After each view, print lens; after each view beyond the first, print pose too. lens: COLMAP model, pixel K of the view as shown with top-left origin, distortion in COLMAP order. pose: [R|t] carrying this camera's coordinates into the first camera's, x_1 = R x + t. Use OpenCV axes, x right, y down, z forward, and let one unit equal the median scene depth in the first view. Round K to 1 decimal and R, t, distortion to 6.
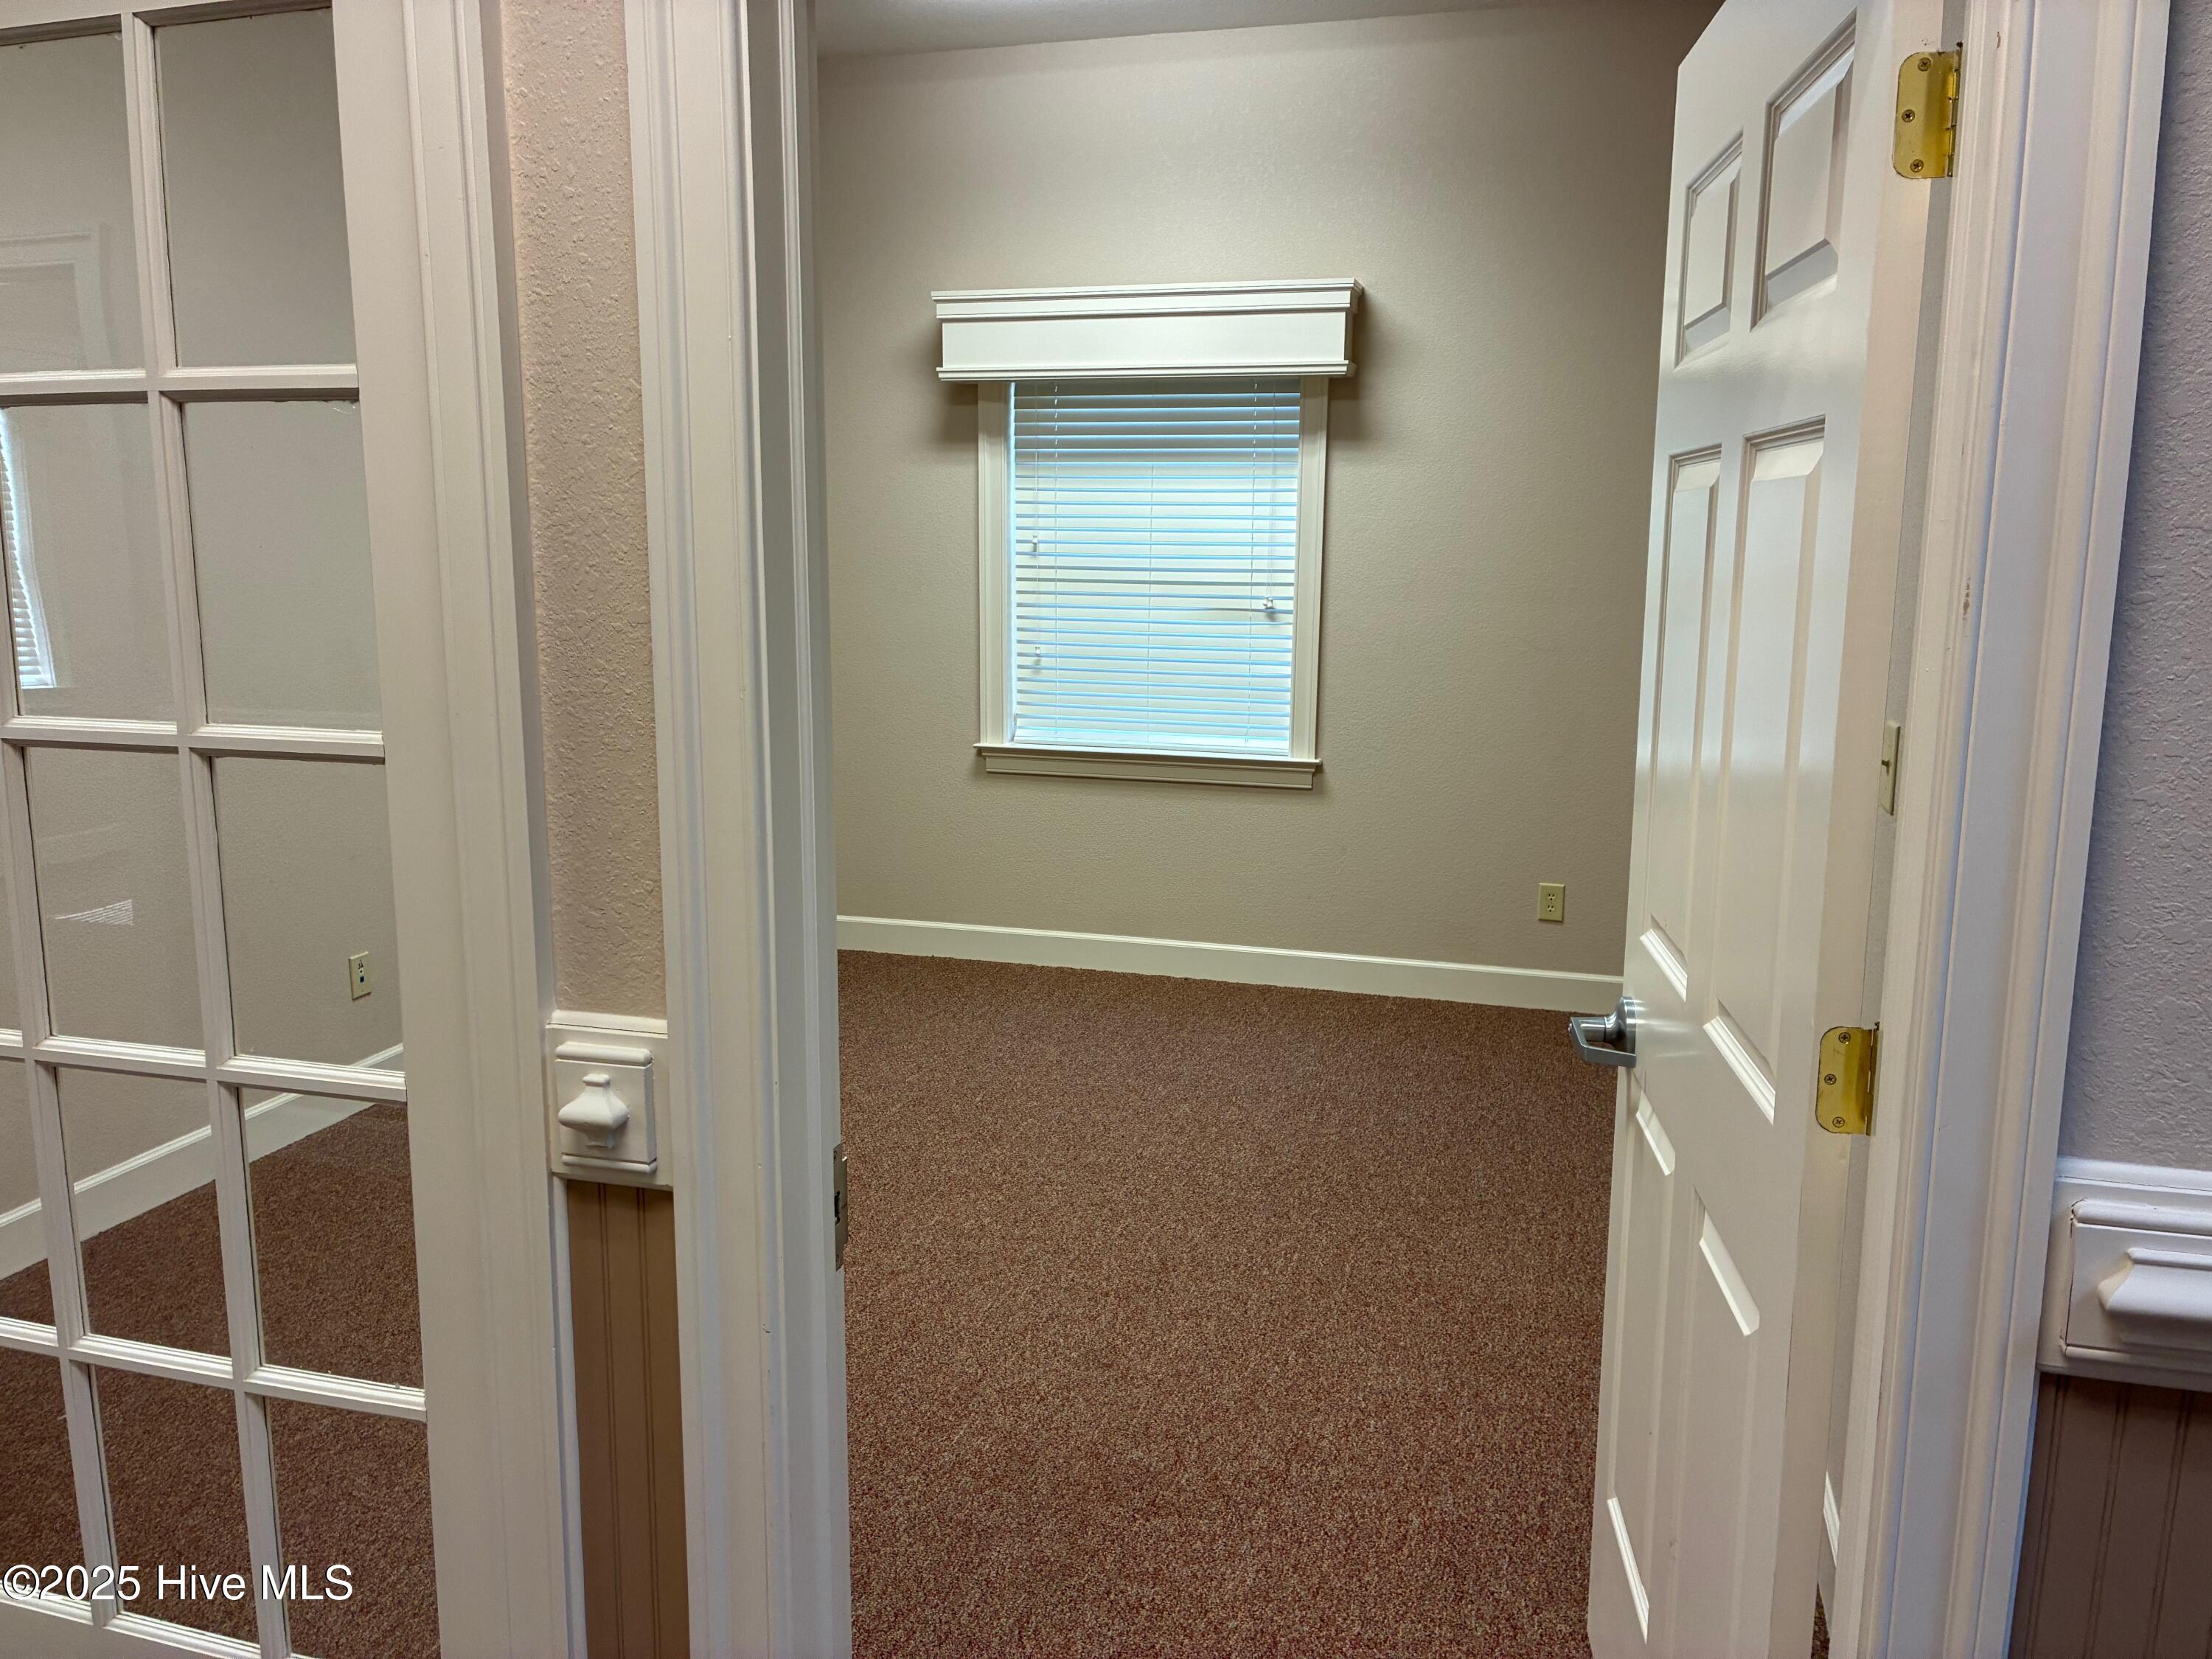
lens RADIAL K [[1697.2, 0, 1109.2], [0, 1697.2, 823.4], [0, 0, 1]] dist [0.003230, -0.011535]
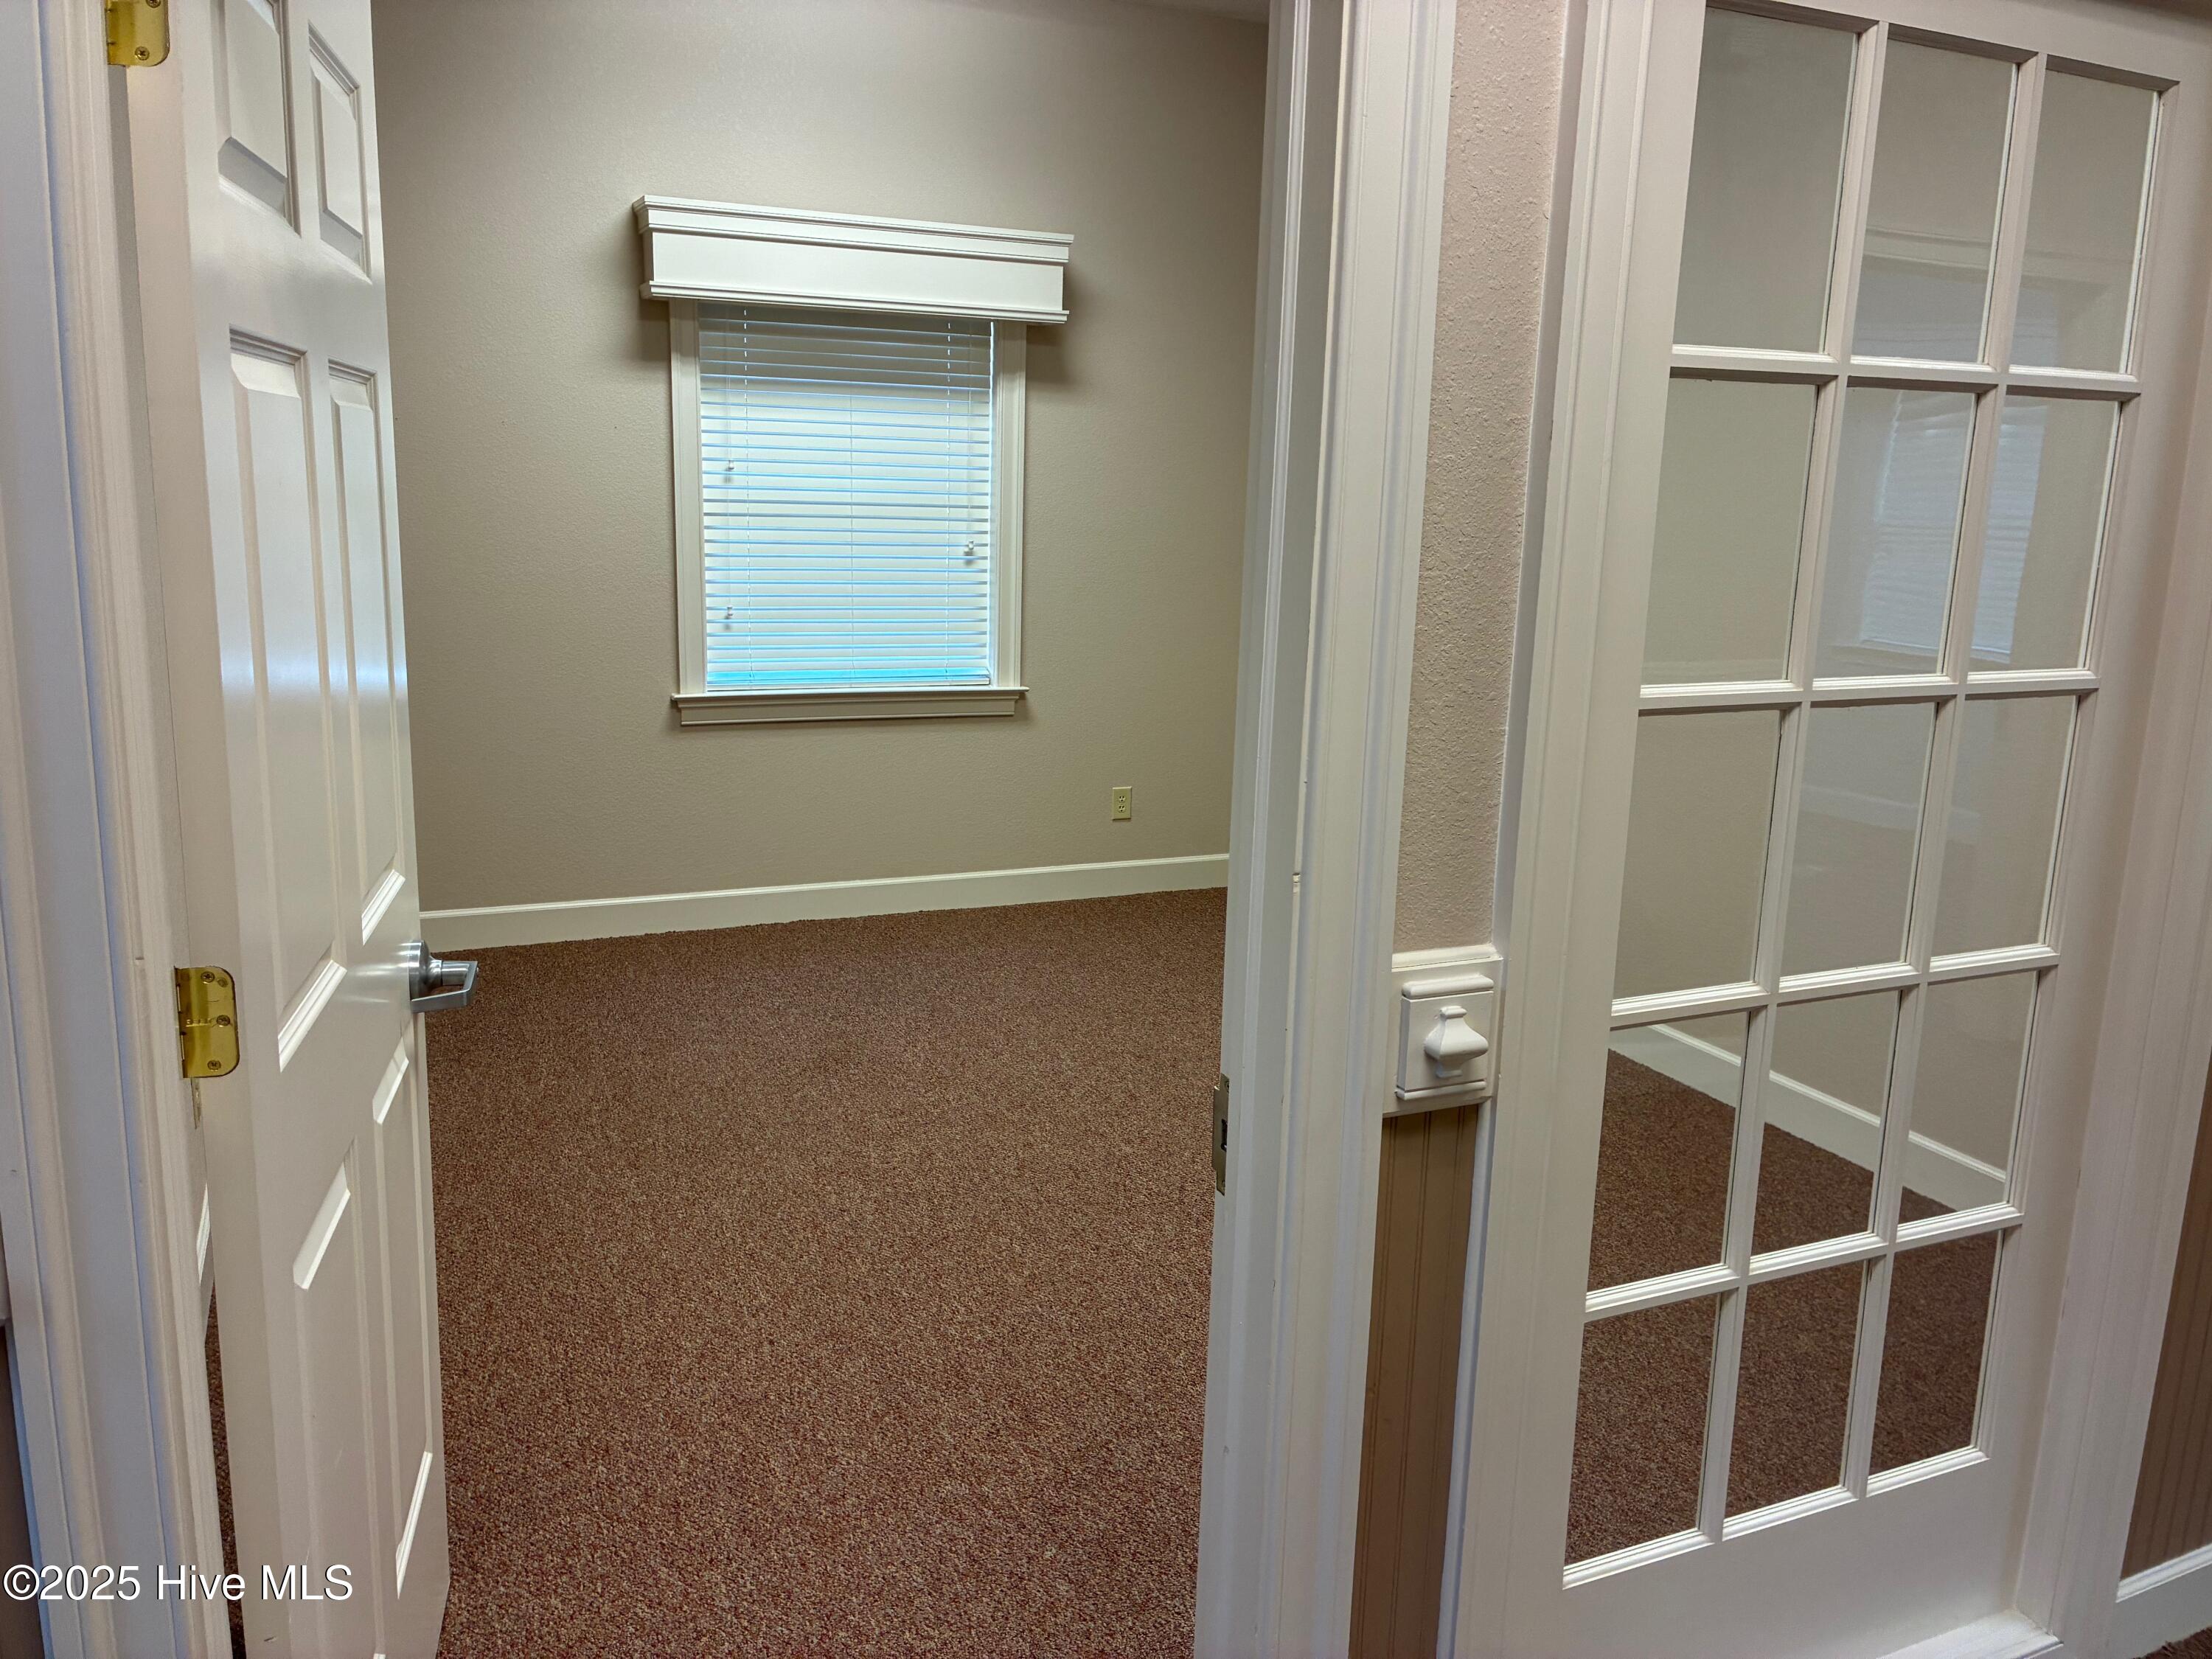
lens RADIAL K [[1697.2, 0, 1128.7], [0, 1697.2, 824.6], [0, 0, 1]] dist [0.003230, -0.011535]
pose [[0.763159, -0.116936, 0.635543, -0.510520], [0.087299, 0.993131, 0.077902, -0.028695], [-0.640287, -0.003969, 0.768125, 0.142375]]
